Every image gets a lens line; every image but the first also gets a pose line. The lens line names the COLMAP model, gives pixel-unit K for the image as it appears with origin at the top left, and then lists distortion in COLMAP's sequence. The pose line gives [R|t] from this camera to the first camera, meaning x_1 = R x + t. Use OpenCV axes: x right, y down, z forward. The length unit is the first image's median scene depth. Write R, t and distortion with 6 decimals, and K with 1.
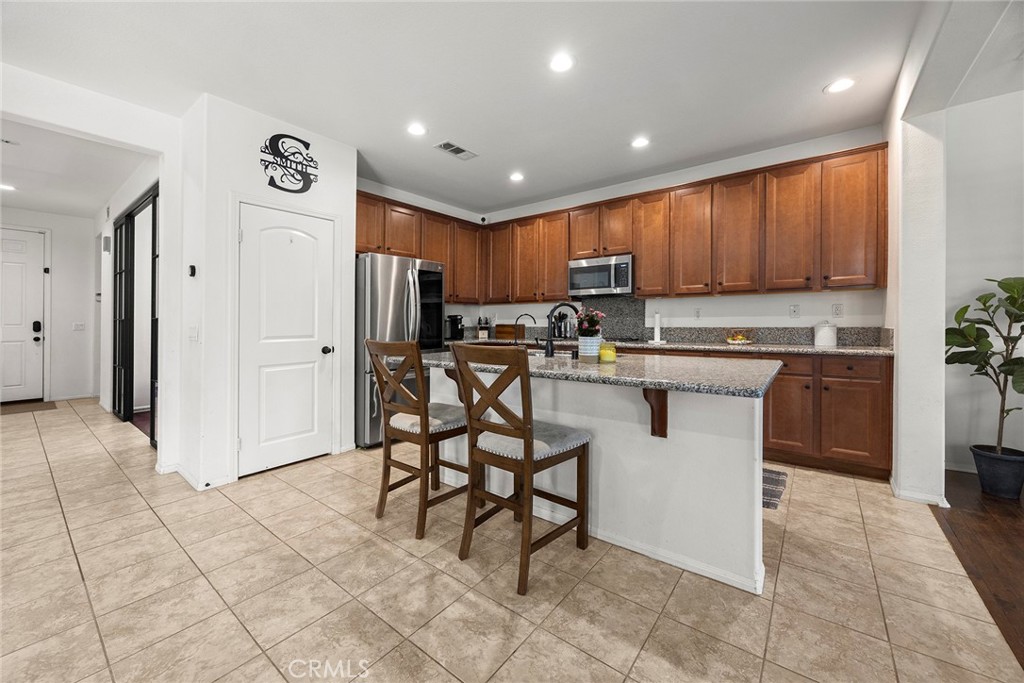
lens RADIAL K [[395.4, 0, 514.0], [0, 395.4, 318.6], [0, 0, 1]] dist [-0.000839, -0.000158]
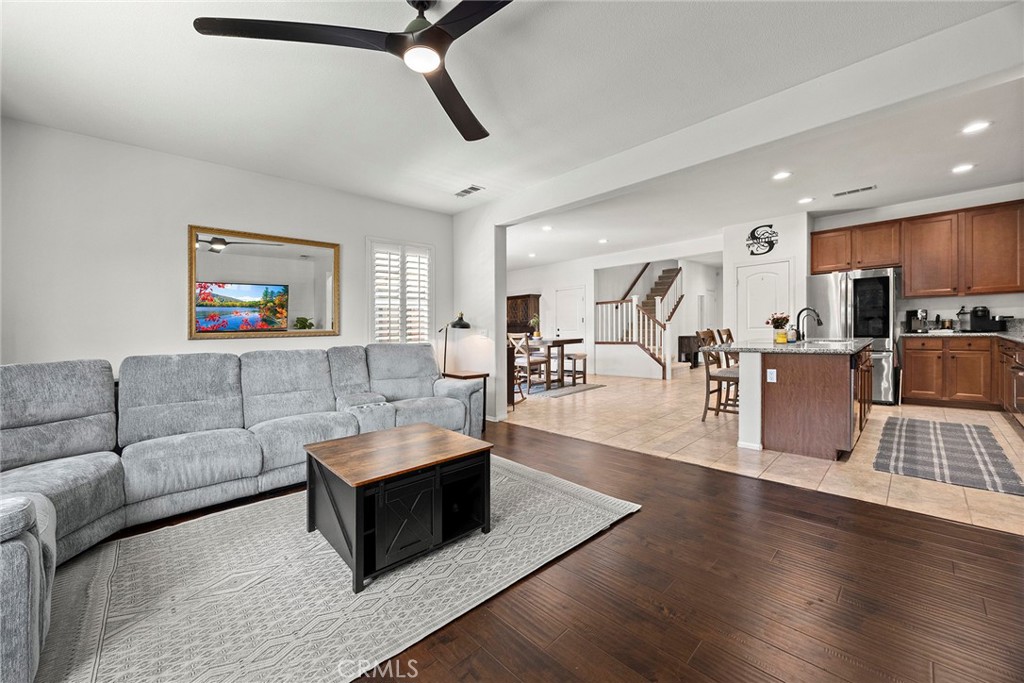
lens RADIAL K [[398.1, 0, 512.0], [0, 398.1, 341.5], [0, 0, 1]] dist [0.000438, 0.000056]
pose [[-0.139745, 0.051565, -0.988844, 1.581598], [0.039671, 0.998133, 0.046443, -0.026915], [0.989393, -0.032738, -0.141530, 0.029578]]
